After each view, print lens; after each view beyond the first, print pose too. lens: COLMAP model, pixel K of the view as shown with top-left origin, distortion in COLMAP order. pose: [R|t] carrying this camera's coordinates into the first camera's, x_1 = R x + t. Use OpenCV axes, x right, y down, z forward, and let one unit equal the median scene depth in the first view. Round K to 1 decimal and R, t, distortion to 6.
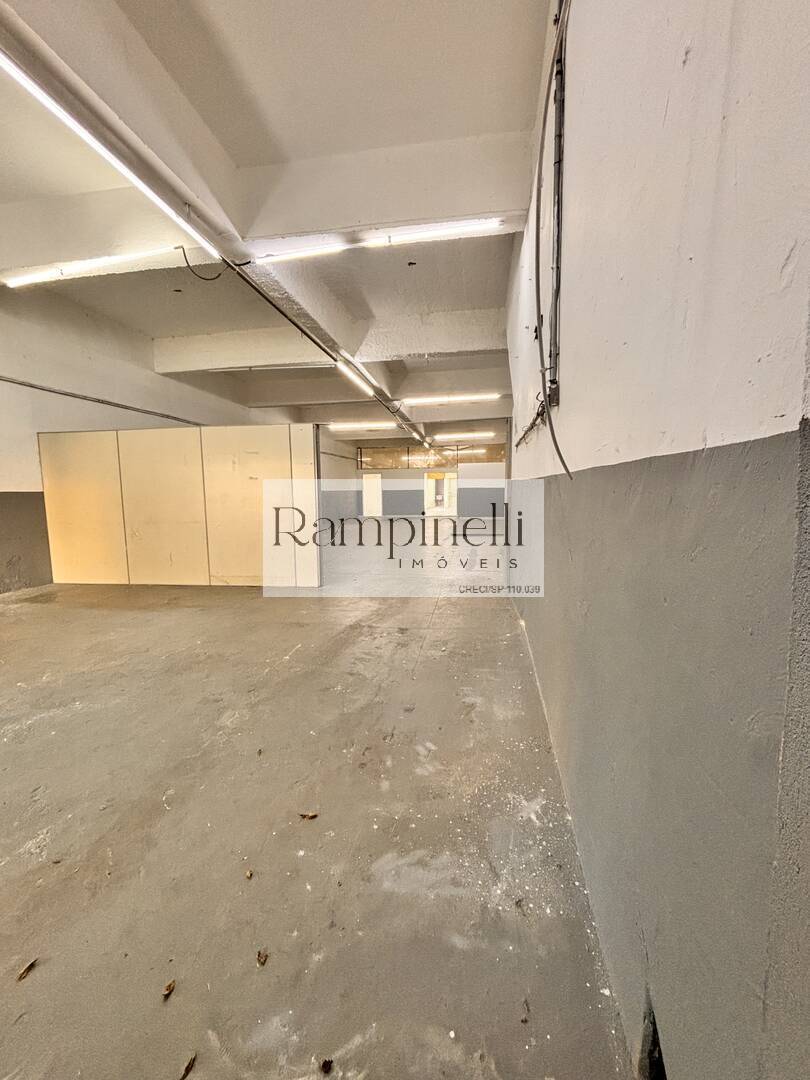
lens RADIAL K [[439.1, 0, 407.8], [0, 439.1, 537.3], [0, 0, 1]] dist [0.000615, 0.000151]
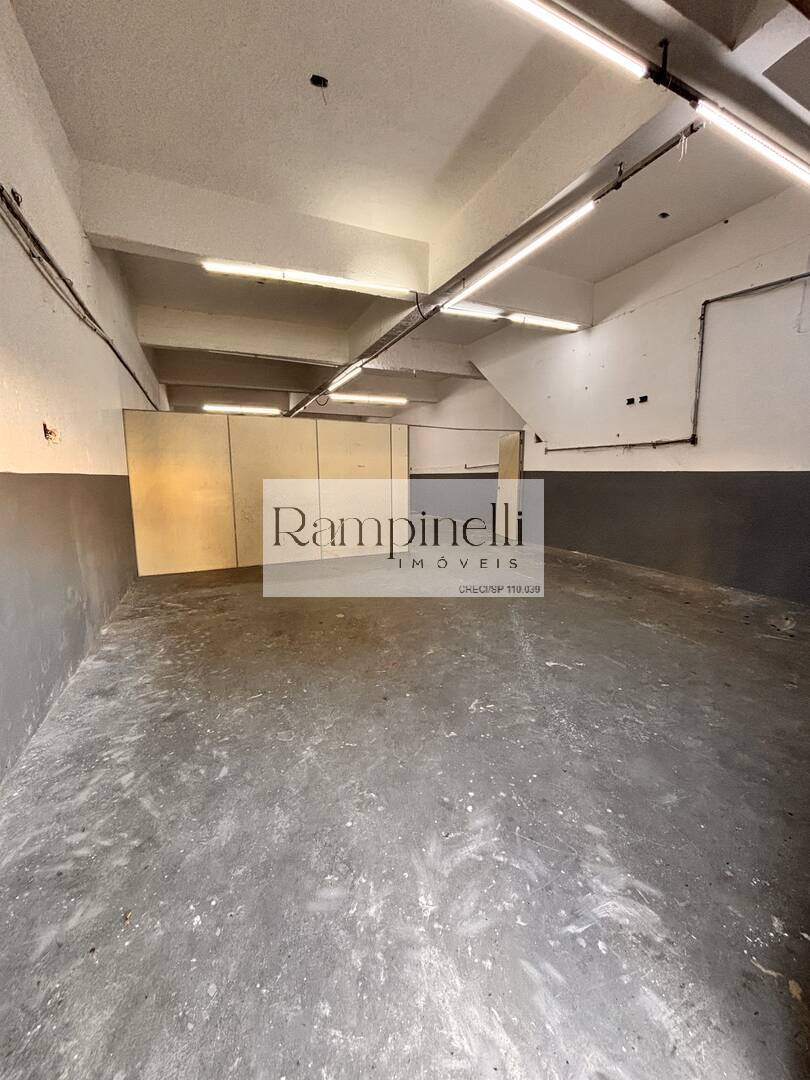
lens RADIAL K [[439.1, 0, 404.6], [0, 439.1, 540.8], [0, 0, 1]] dist [0.000615, 0.000151]
pose [[0.834828, -0.071313, 0.545873, -0.860126], [0.050834, 0.997324, 0.052548, 0.012260], [-0.548159, -0.016119, 0.836219, -0.072041]]
